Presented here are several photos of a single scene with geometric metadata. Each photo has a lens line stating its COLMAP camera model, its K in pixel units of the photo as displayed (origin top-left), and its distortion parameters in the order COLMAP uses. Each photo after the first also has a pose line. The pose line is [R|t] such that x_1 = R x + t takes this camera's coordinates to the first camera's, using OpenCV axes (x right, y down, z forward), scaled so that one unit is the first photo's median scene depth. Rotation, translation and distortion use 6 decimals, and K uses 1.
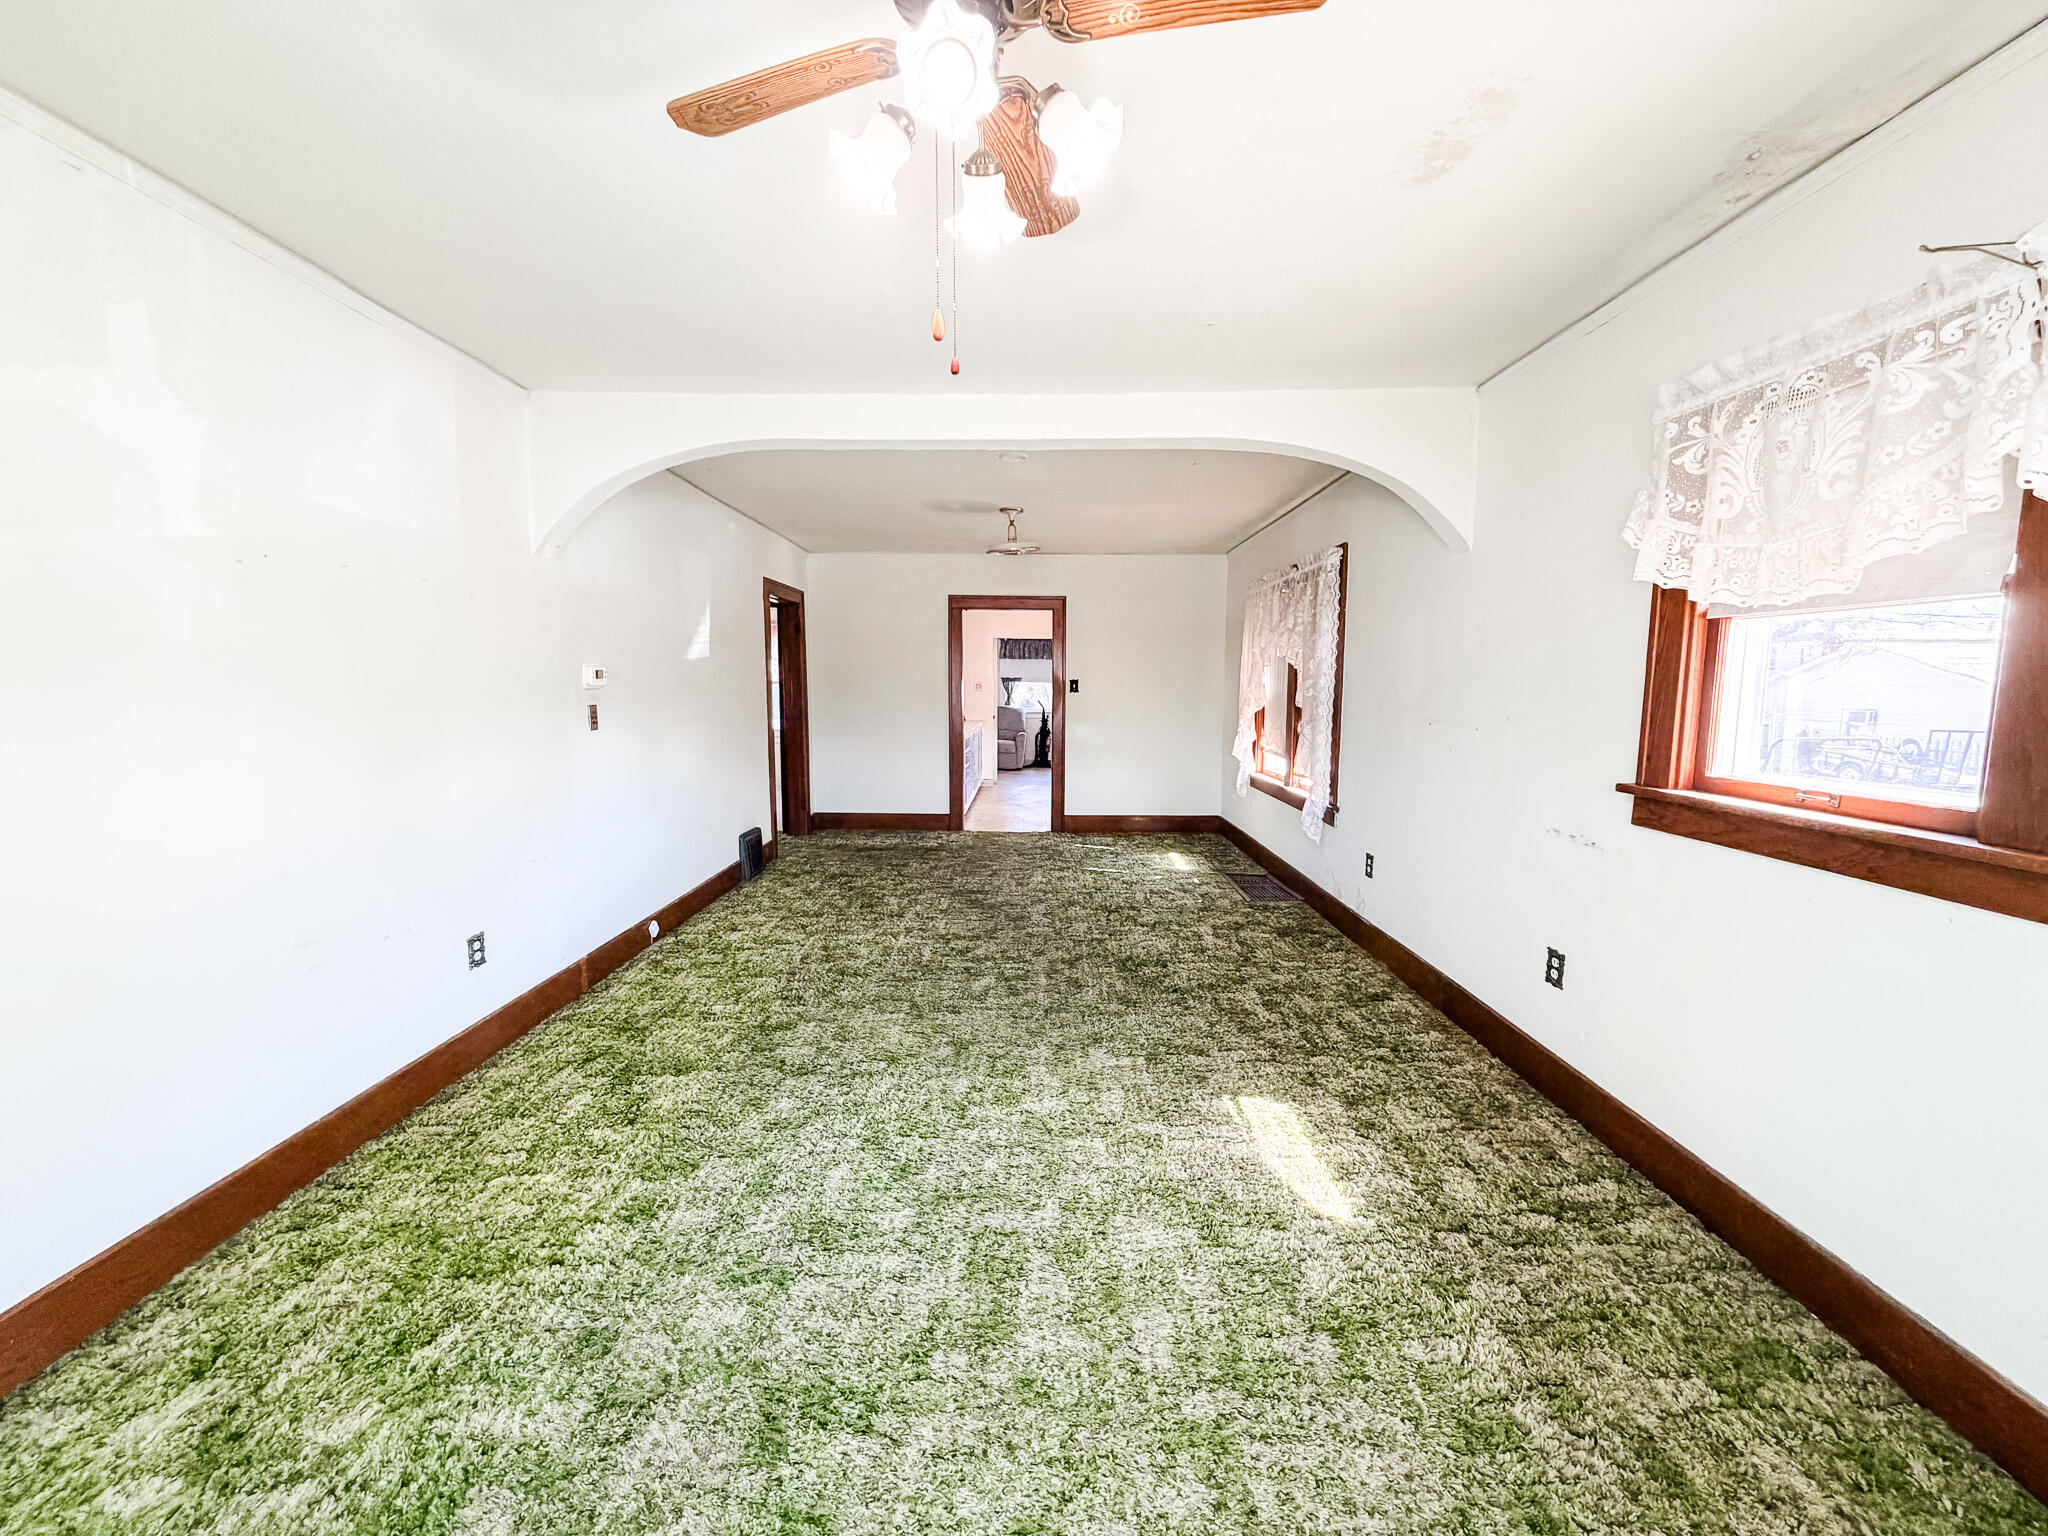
lens RADIAL K [[813.0, 0, 1025.4], [0, 813.0, 766.8], [0, 0, 1]] dist [-0.001841, 0.000642]
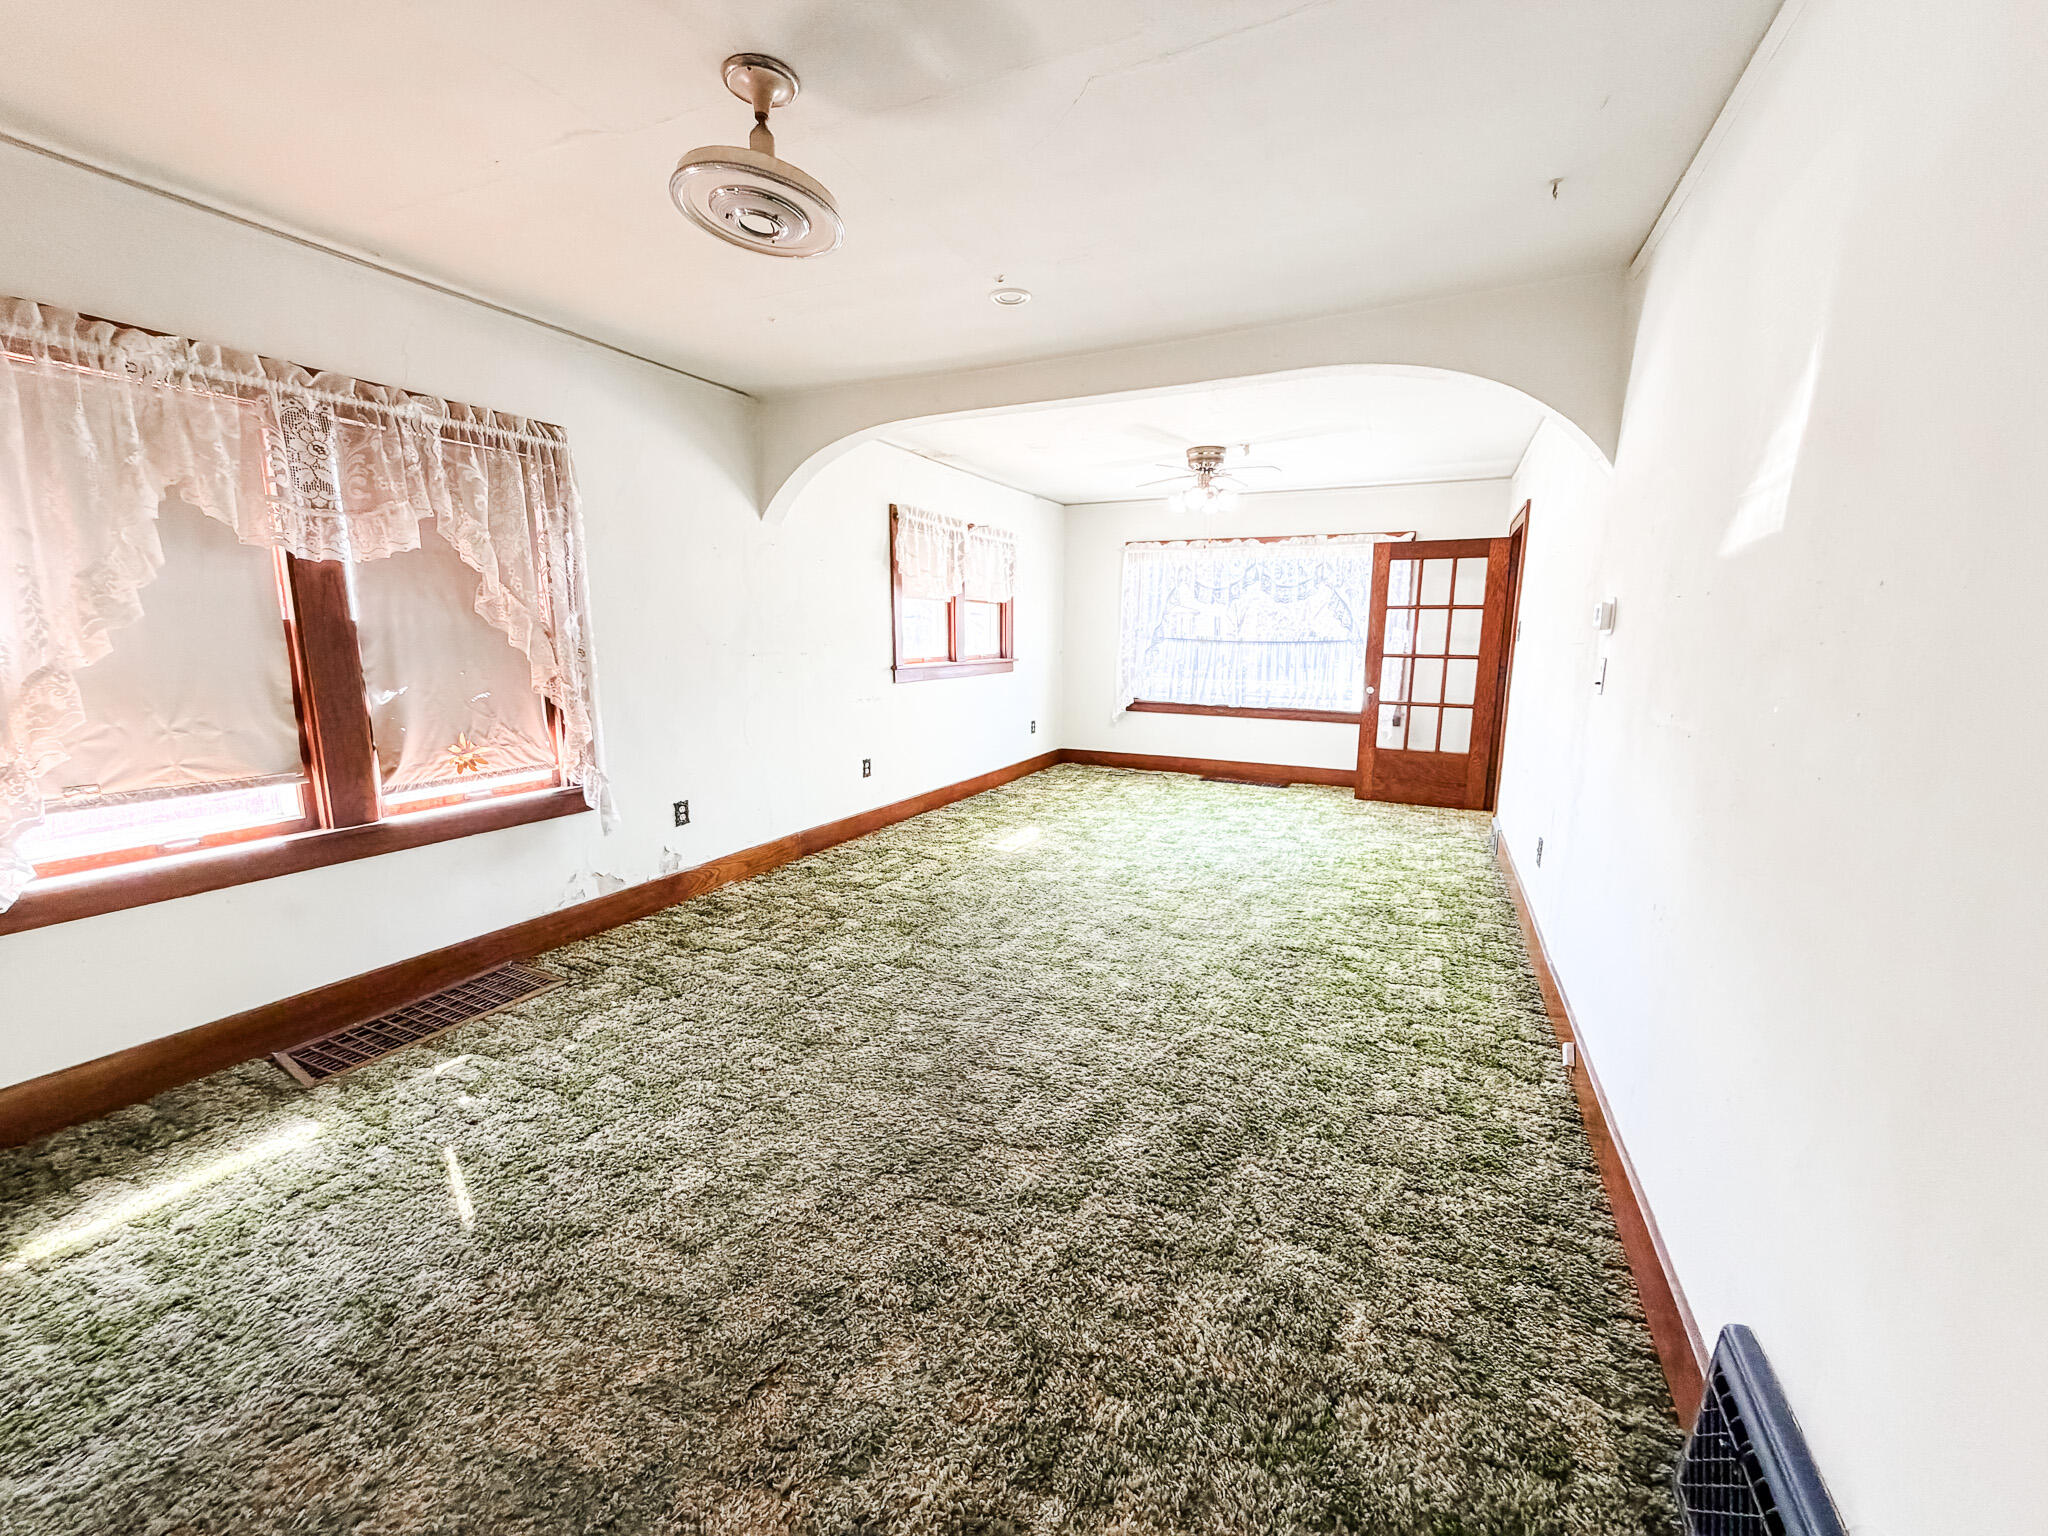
lens RADIAL K [[813.0, 0, 1022.4], [0, 813.0, 764.0], [0, 0, 1]] dist [-0.001841, 0.000642]
pose [[-0.903720, -0.078864, 0.420798, -0.433101], [0.036791, 0.964945, 0.259860, -0.216832], [-0.426540, 0.250322, -0.869139, 2.111793]]
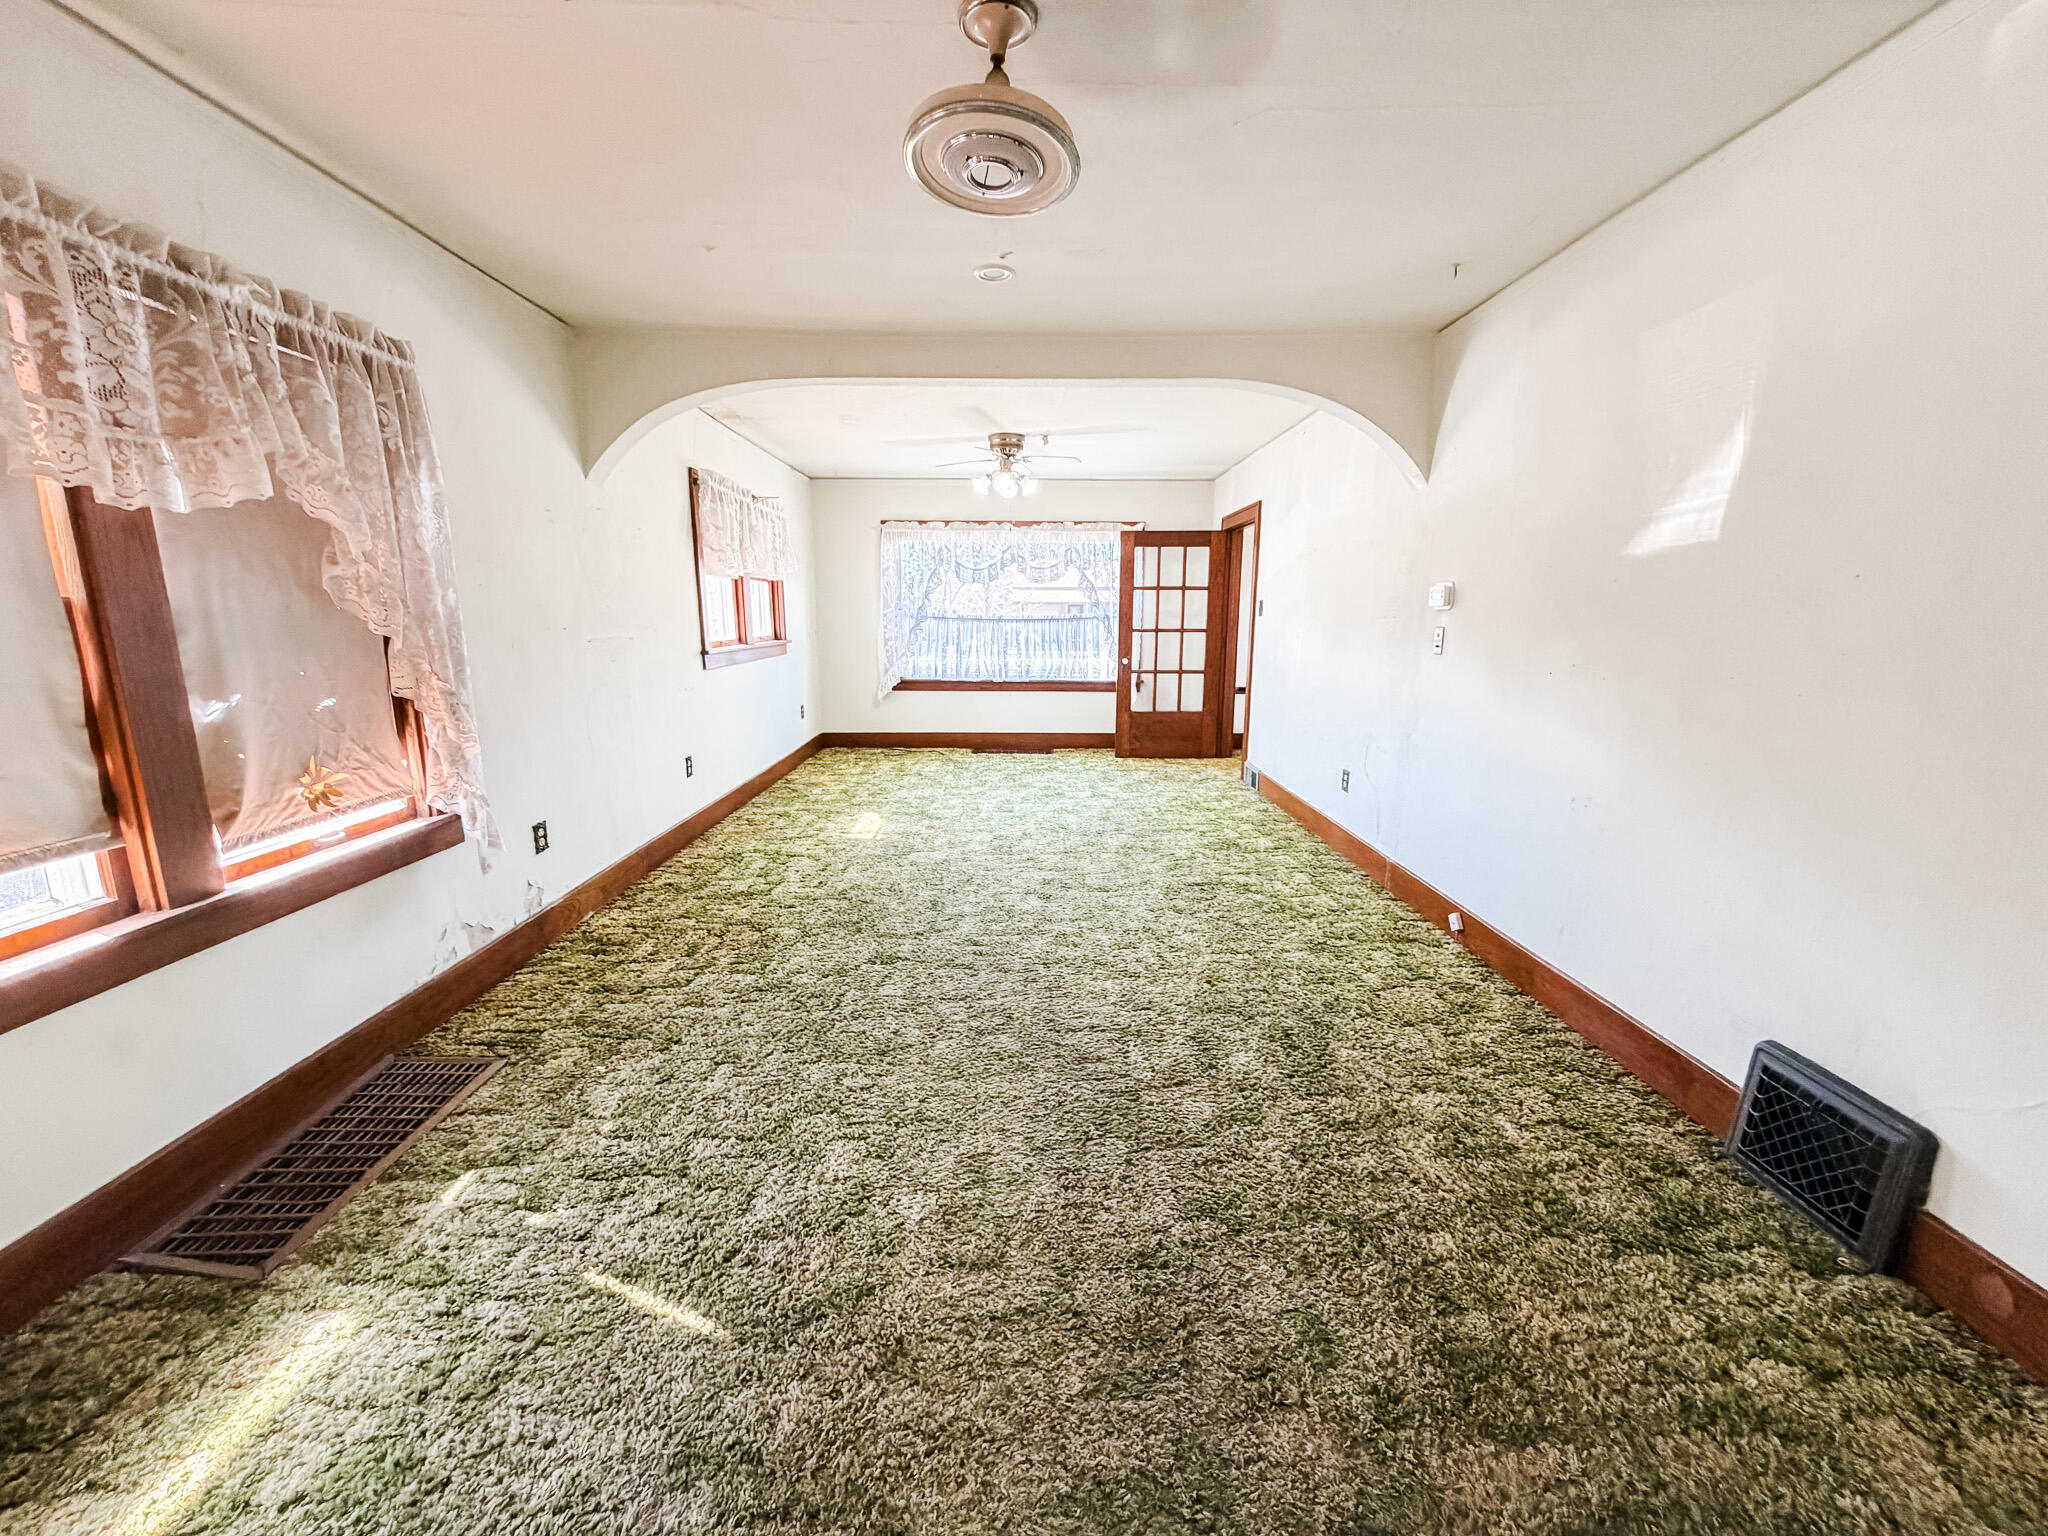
lens RADIAL K [[813.0, 0, 1016.7], [0, 813.0, 764.5], [0, 0, 1]] dist [-0.001841, 0.000642]
pose [[-0.999934, -0.001286, -0.011433, -0.030581], [-0.004555, 0.956789, 0.290748, -0.224044], [0.010565, 0.290781, -0.956731, 2.218982]]
